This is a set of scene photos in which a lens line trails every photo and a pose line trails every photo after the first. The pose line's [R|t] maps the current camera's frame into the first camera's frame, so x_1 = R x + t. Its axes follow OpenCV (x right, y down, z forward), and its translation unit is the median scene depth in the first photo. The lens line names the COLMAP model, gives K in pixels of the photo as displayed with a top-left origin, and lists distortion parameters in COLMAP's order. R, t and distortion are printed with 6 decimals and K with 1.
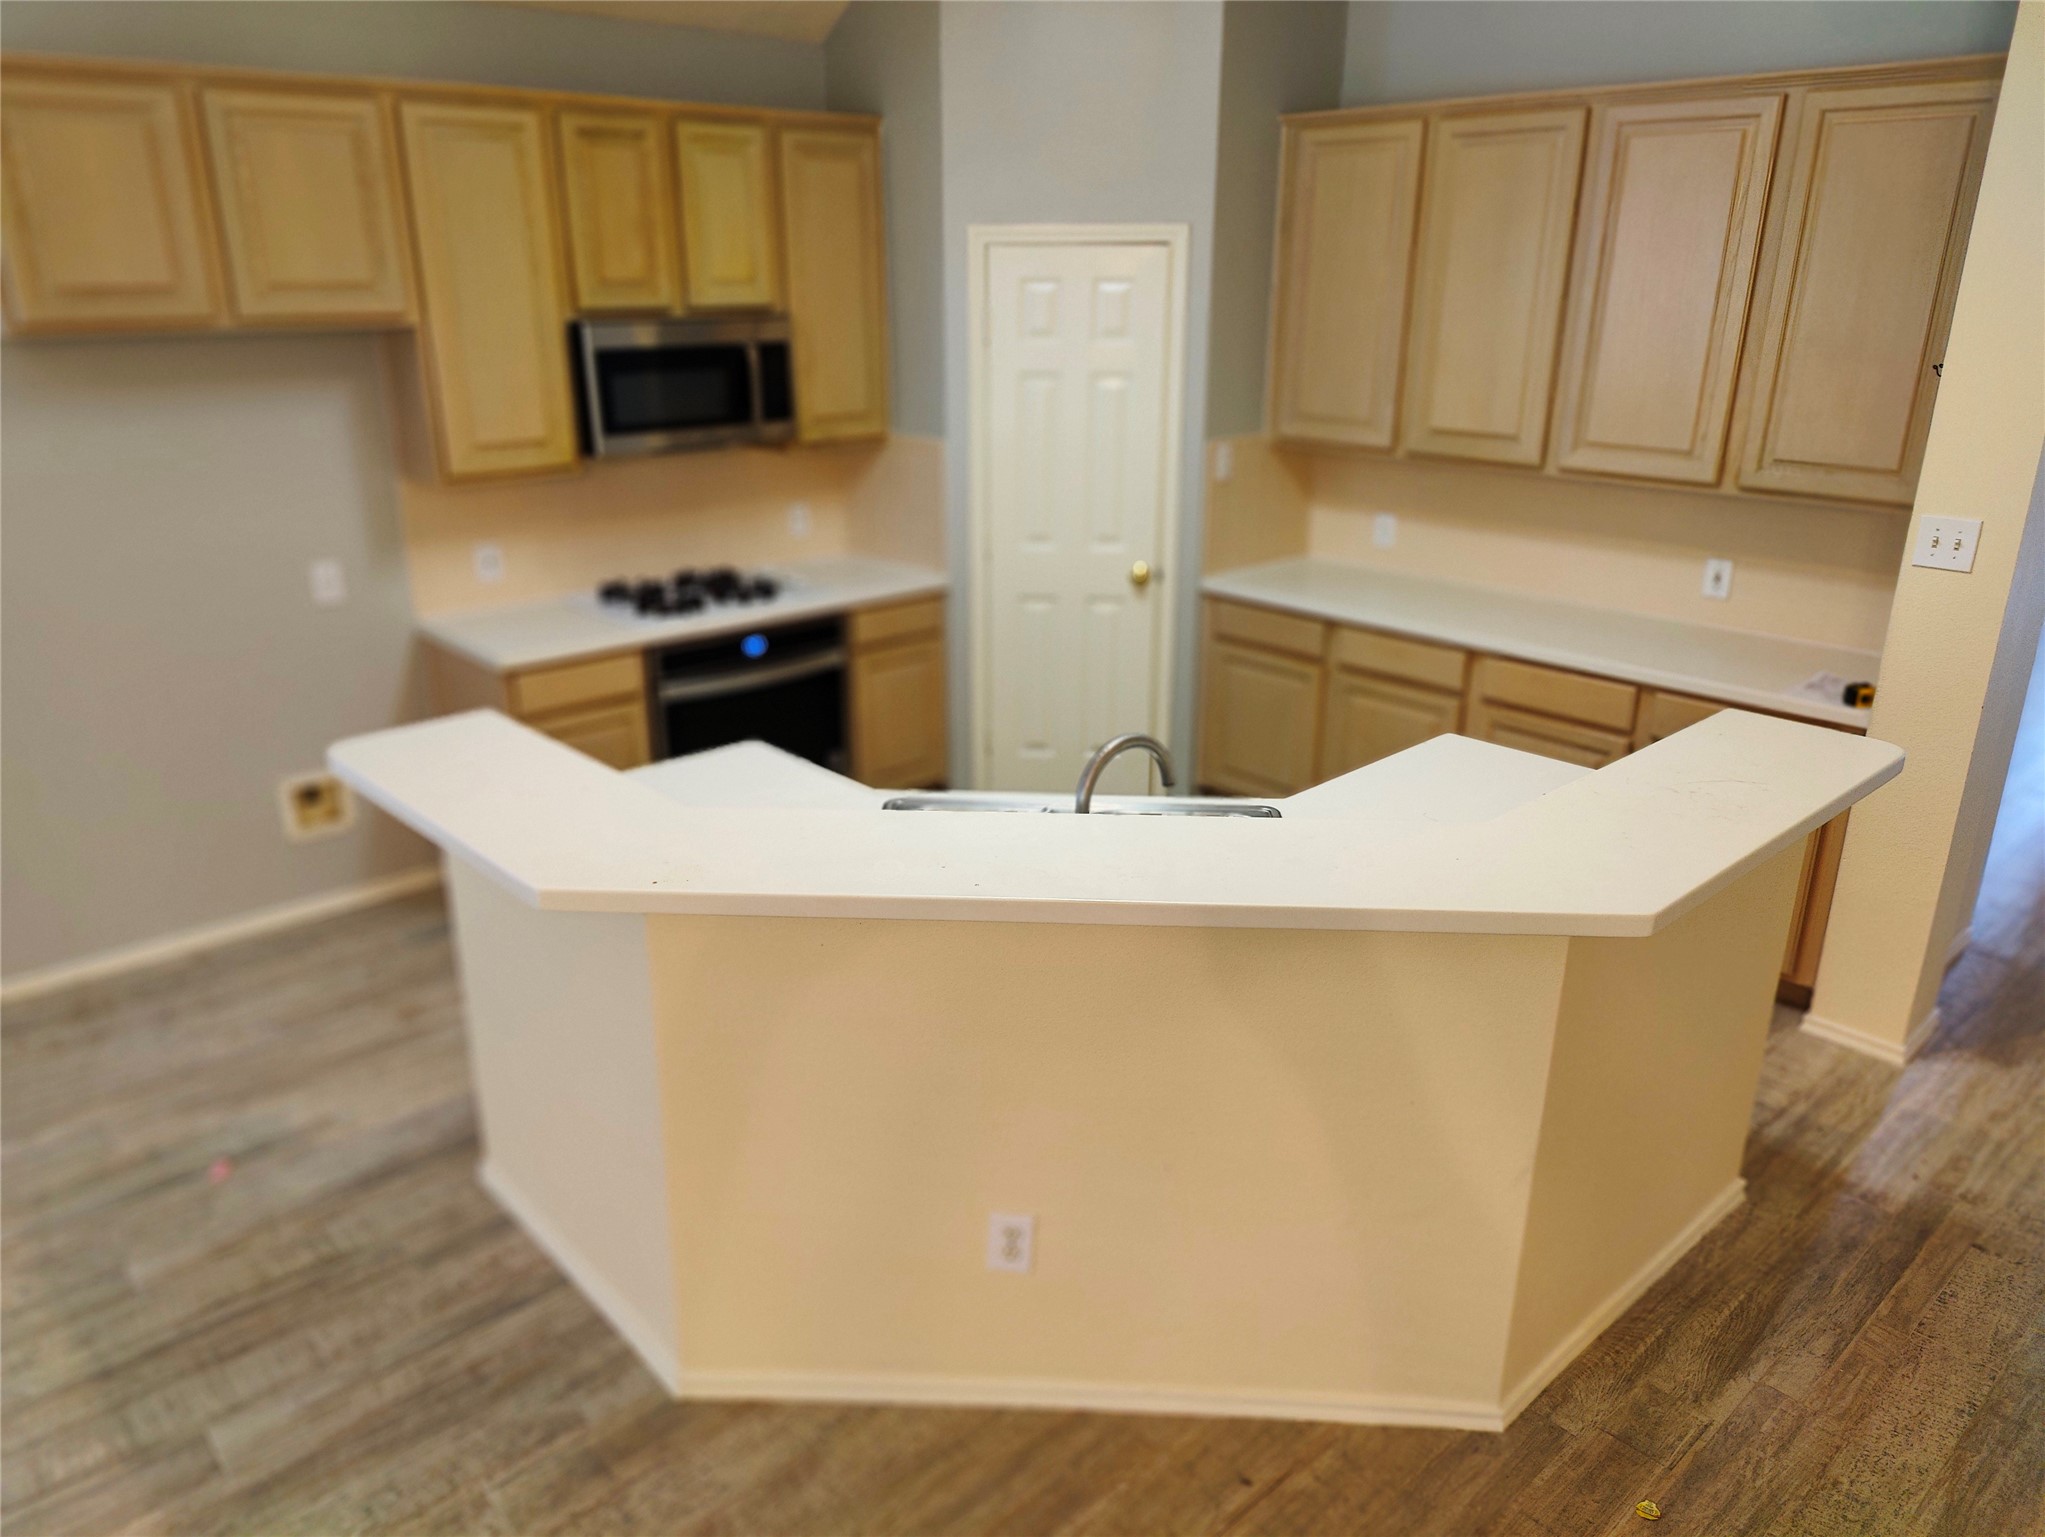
lens RADIAL K [[1408.4, 0, 1001.0], [0, 1408.4, 771.6], [0, 0, 1]] dist [0.027815, -0.030457]
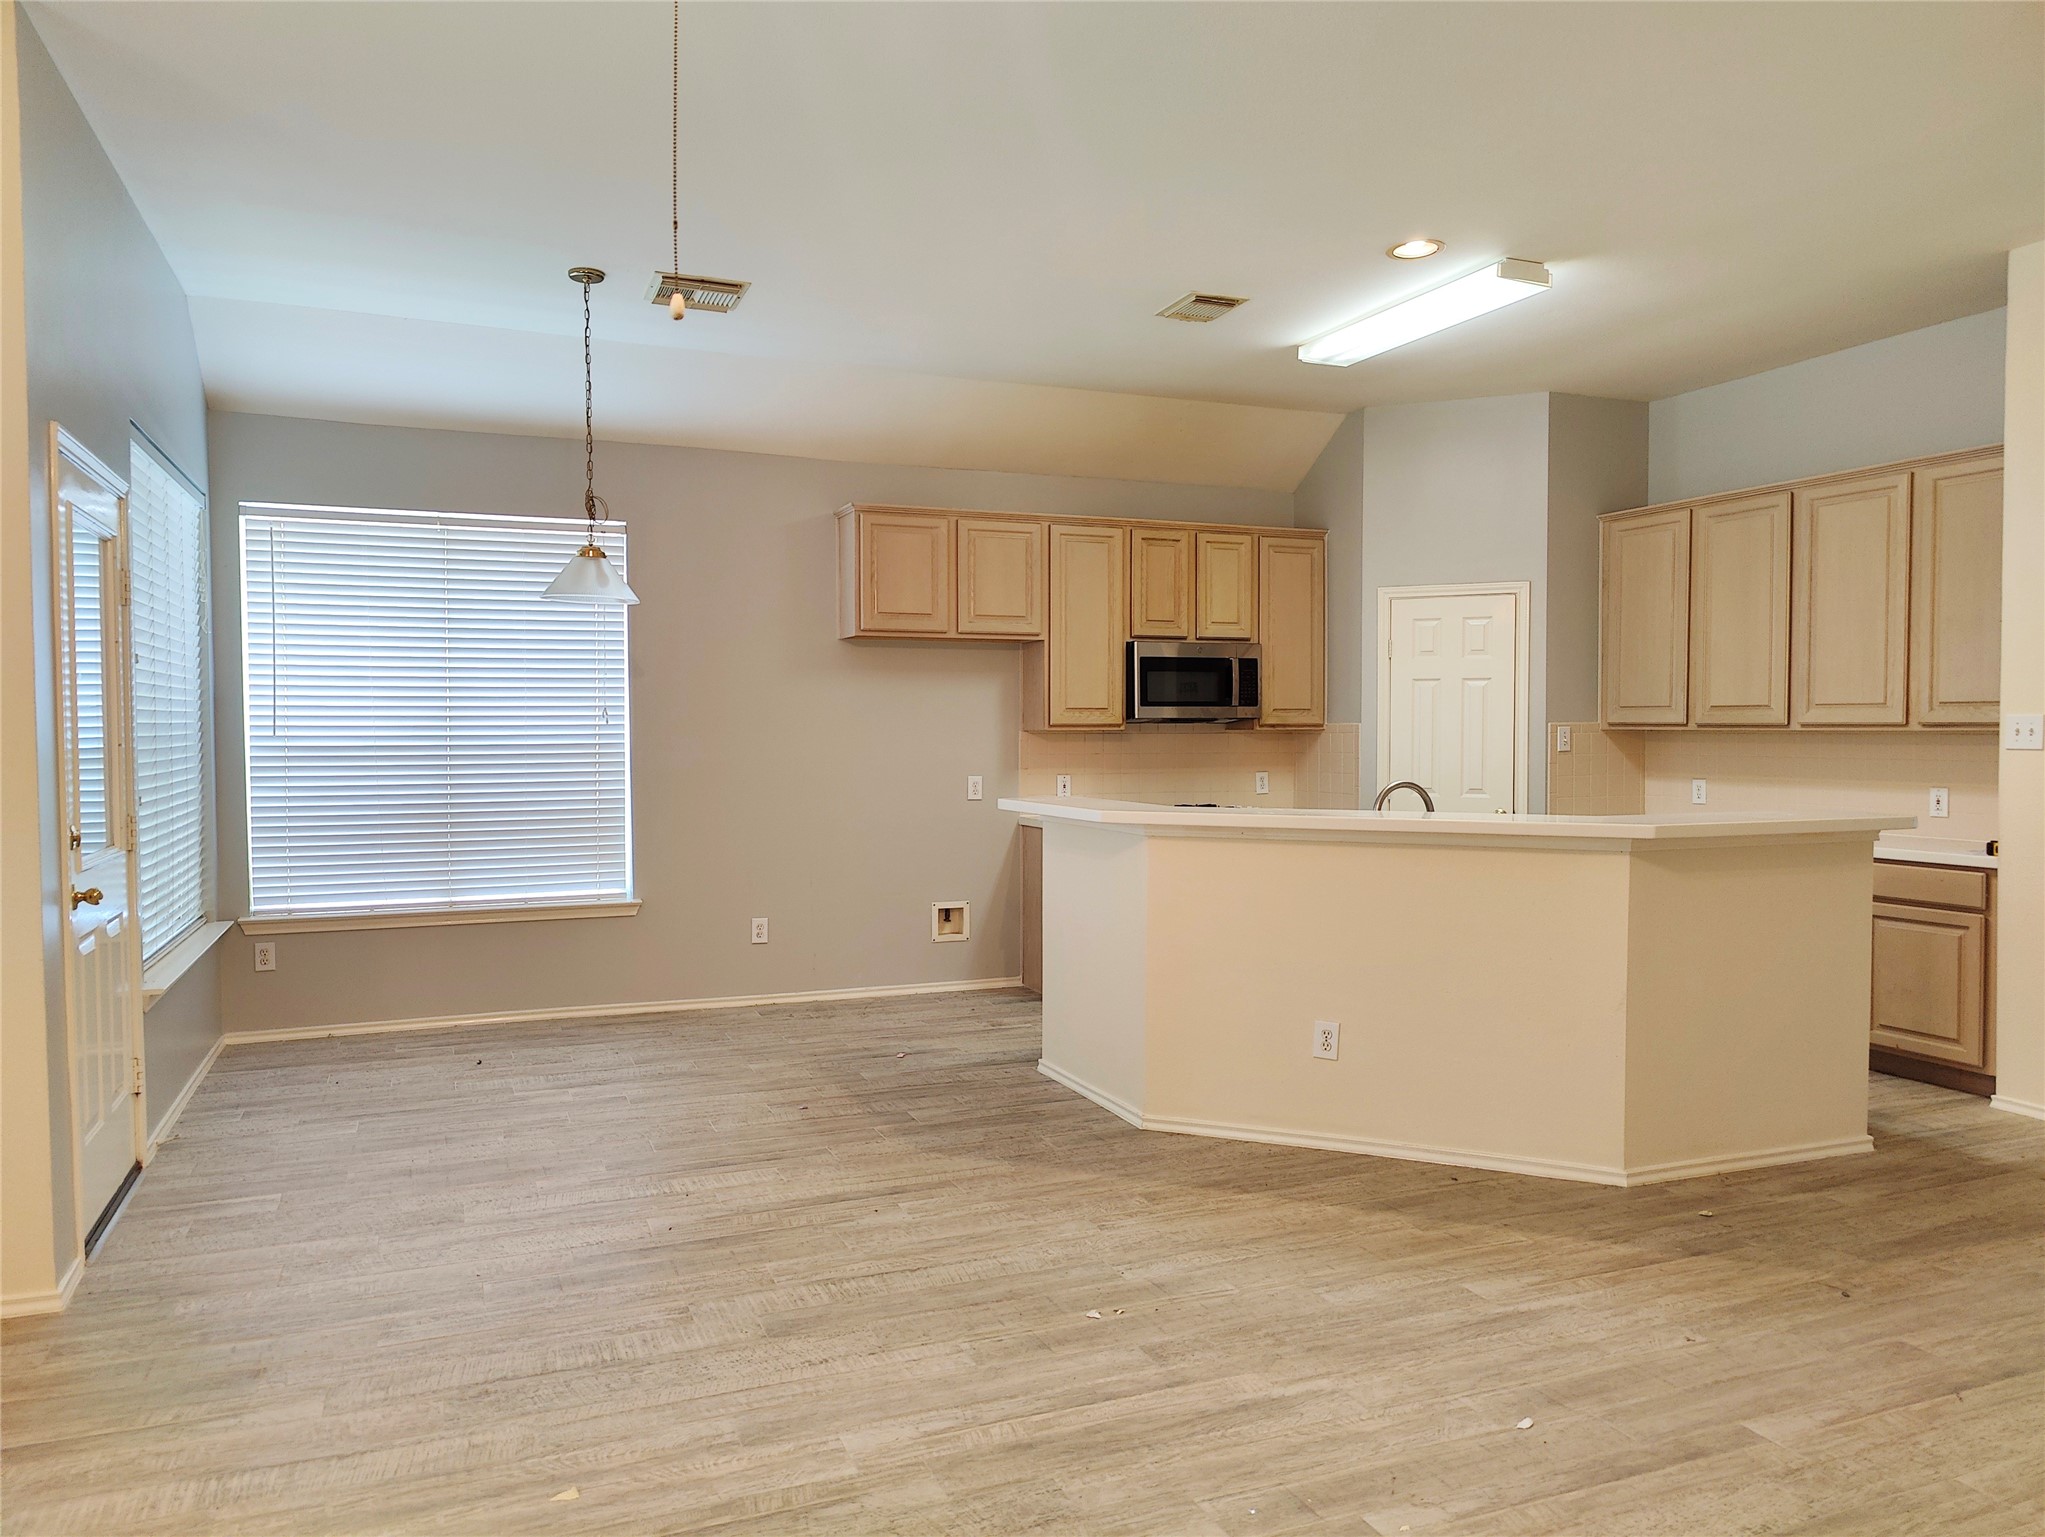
lens RADIAL K [[1408.4, 0, 1016.4], [0, 1408.4, 771.9], [0, 0, 1]] dist [0.027815, -0.030457]
pose [[0.941503, 0.009317, -0.336876, 0.138149], [-0.113802, 0.949689, -0.291788, 0.333158], [0.317209, 0.313056, 0.895195, -0.497342]]
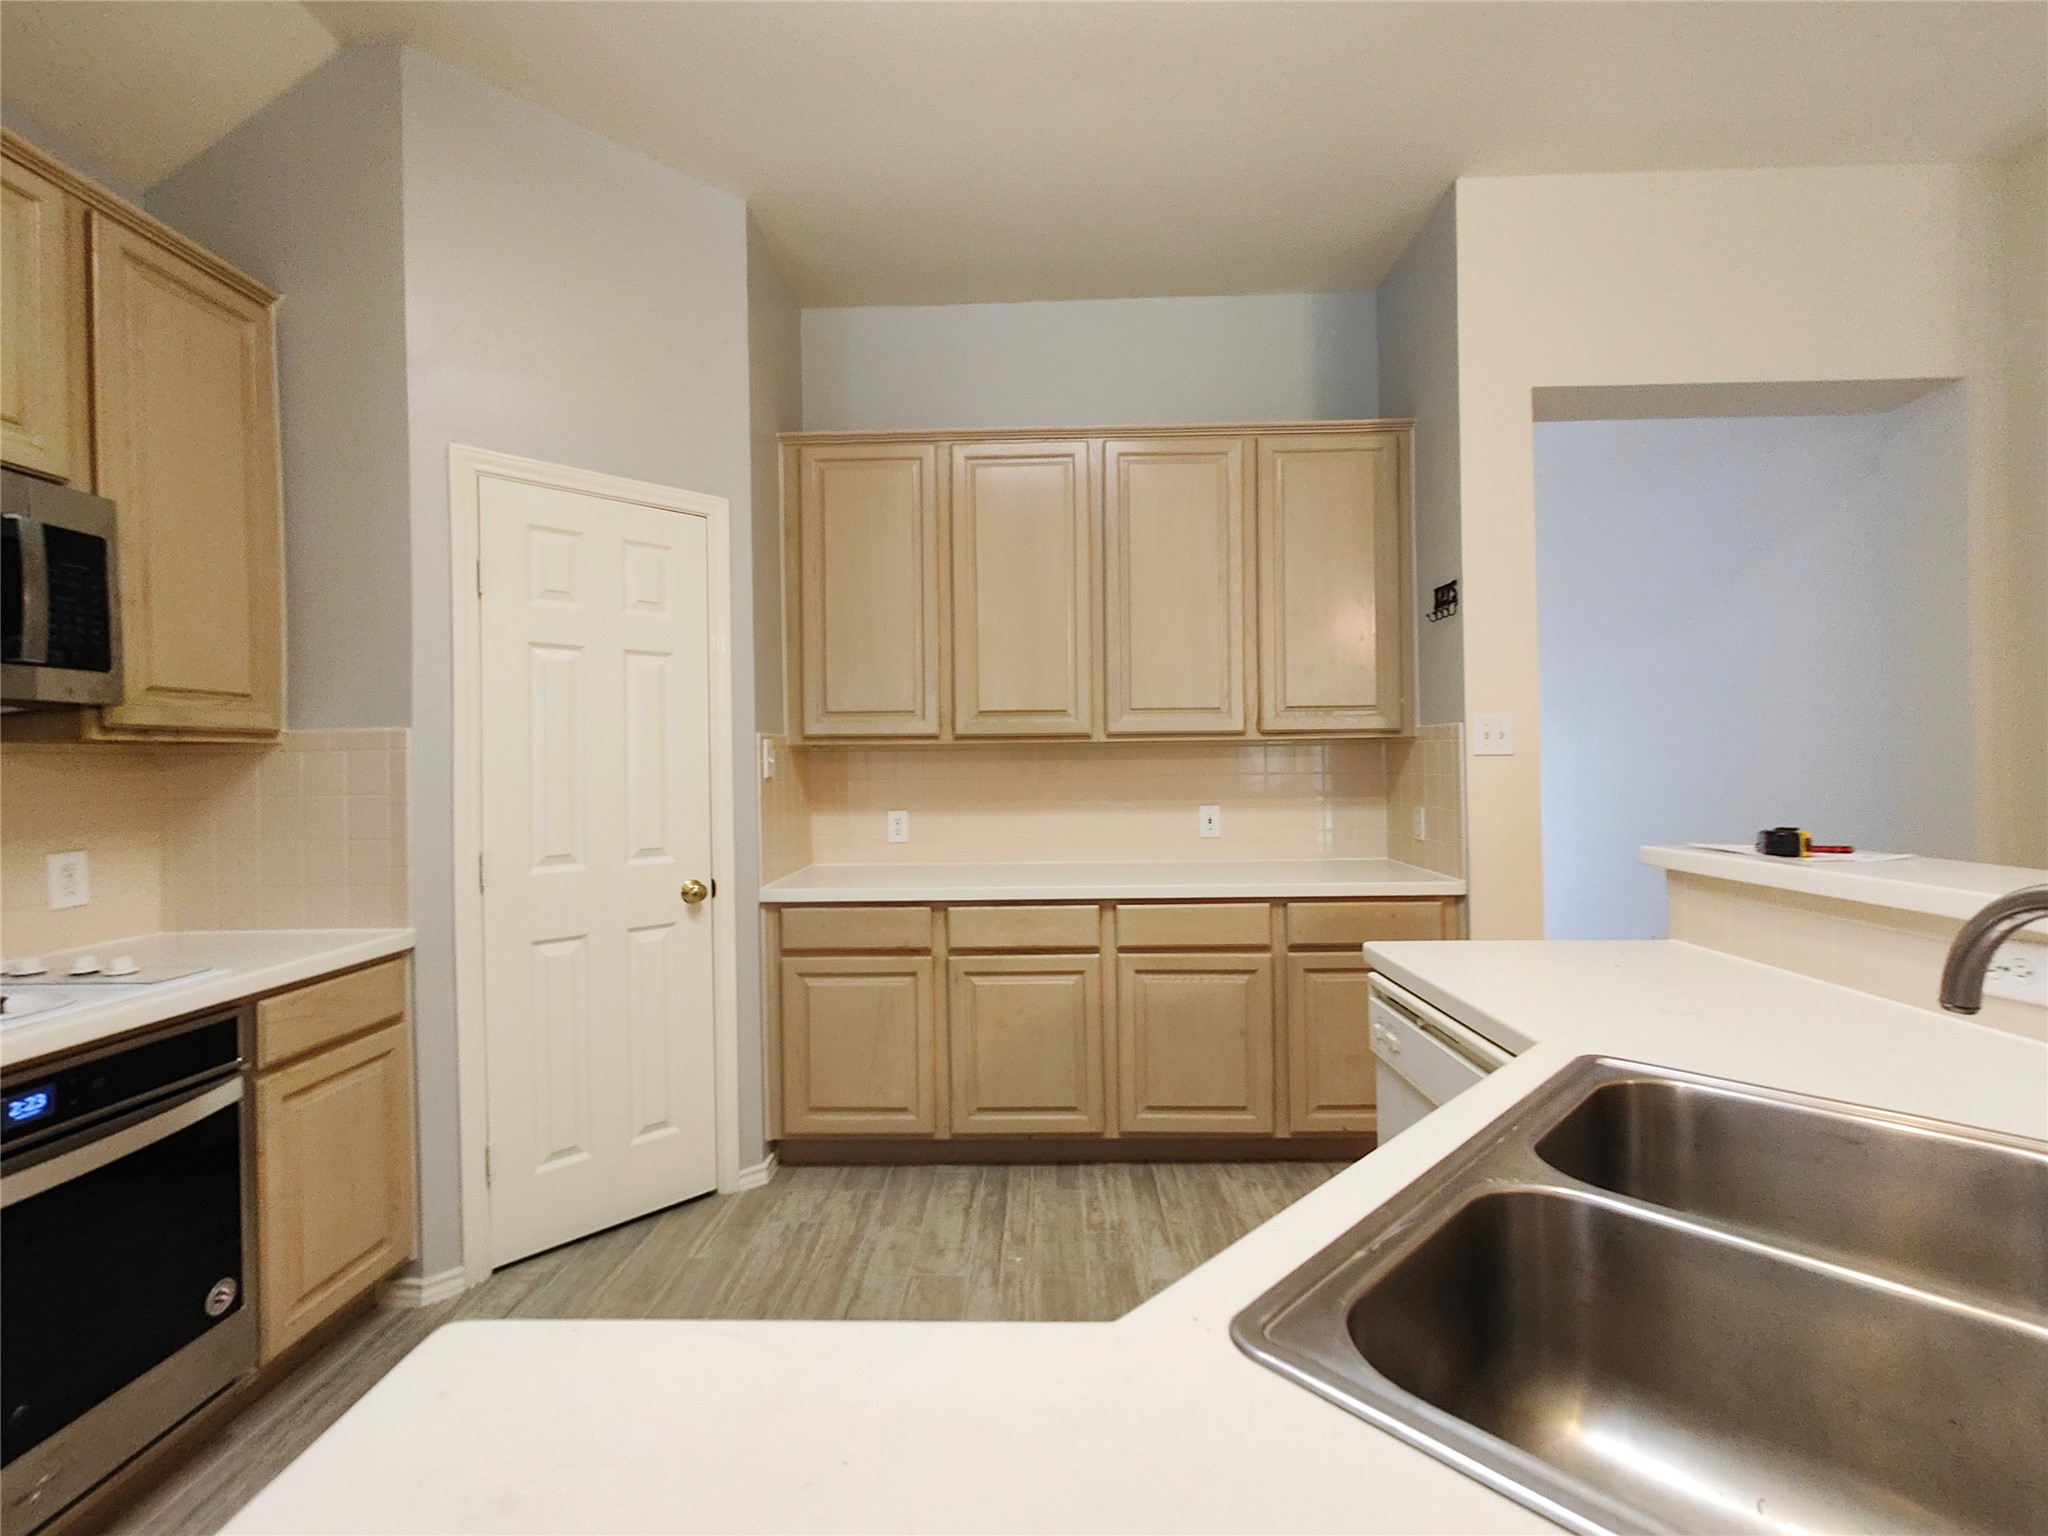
lens RADIAL K [[916.0, 0, 1015.4], [0, 916.0, 759.8], [0, 0, 1]] dist [0.019272, -0.001006]
pose [[0.691618, -0.008042, 0.722219, -0.184317], [0.259348, 0.936015, -0.237937, -0.041938], [-0.674094, 0.351867, 0.649451, 0.590257]]
